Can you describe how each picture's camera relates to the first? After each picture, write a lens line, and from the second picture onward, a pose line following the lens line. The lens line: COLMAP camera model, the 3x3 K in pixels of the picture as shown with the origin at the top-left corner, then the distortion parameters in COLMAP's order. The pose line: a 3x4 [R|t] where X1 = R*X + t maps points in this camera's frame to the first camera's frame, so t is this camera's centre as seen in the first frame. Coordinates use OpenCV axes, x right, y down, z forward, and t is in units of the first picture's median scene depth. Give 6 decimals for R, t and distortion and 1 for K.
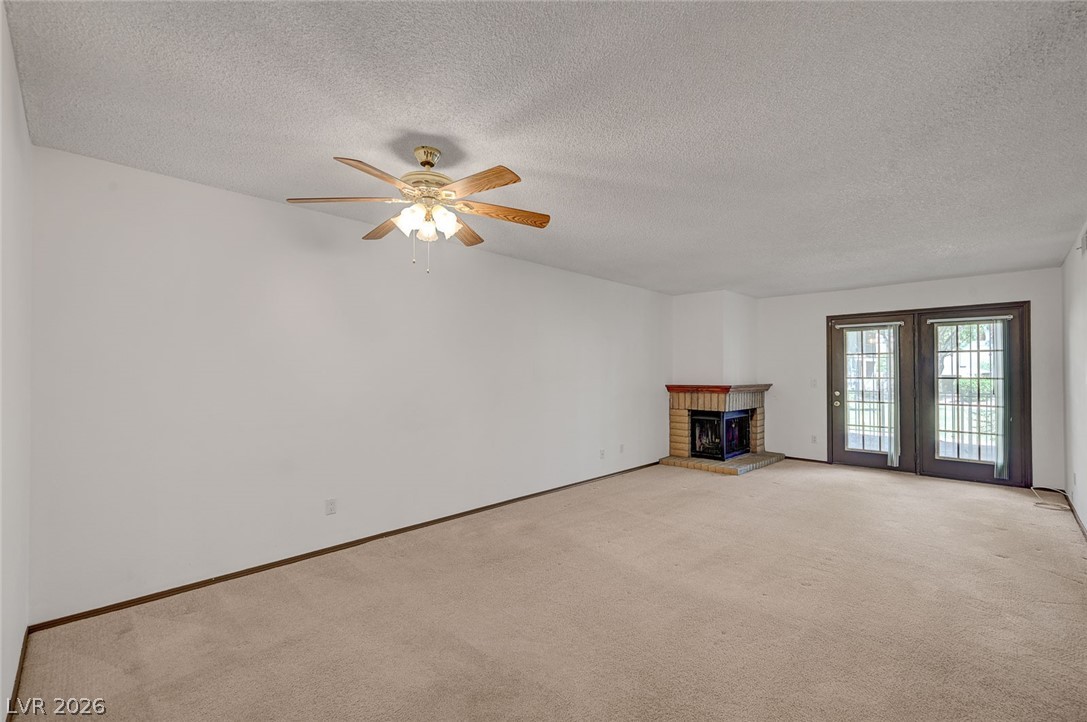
lens RADIAL K [[477.6, 0, 543.5], [0, 477.6, 361.0], [0, 0, 1]] dist [0.000500, 0.000215]
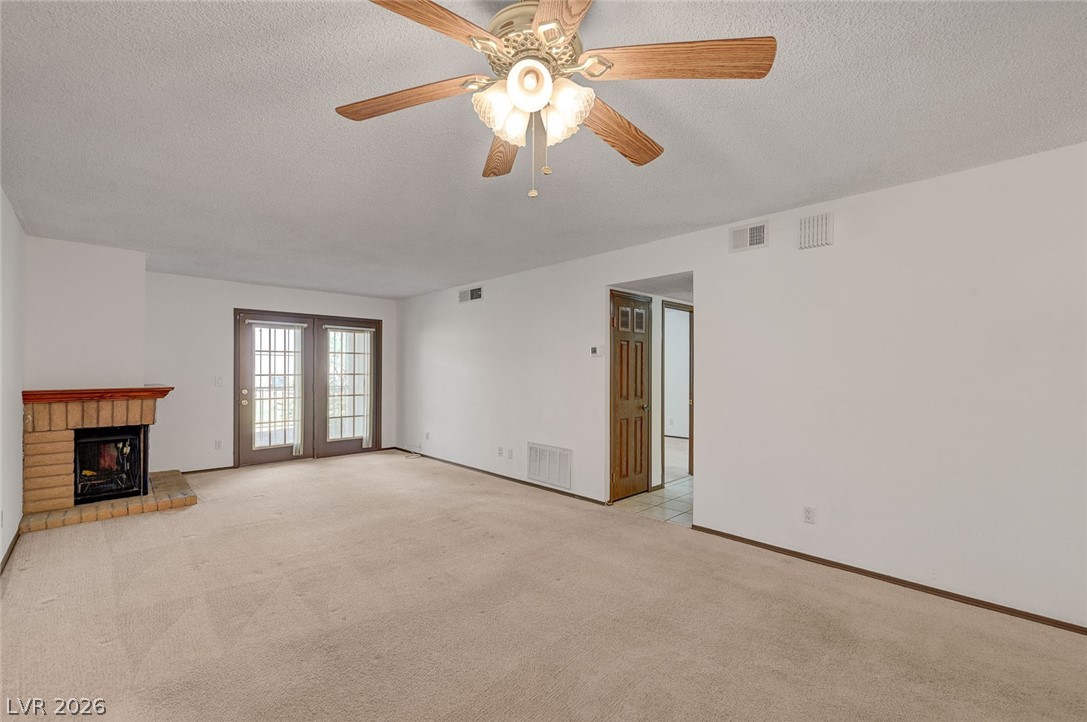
lens RADIAL K [[477.6, 0, 543.5], [0, 477.6, 361.0], [0, 0, 1]] dist [0.000500, 0.000215]
pose [[-0.021888, 0.019938, 0.999562, -0.345446], [-0.025317, 0.999469, -0.020491, 0.011503], [-0.999440, -0.025755, -0.021371, 0.431115]]
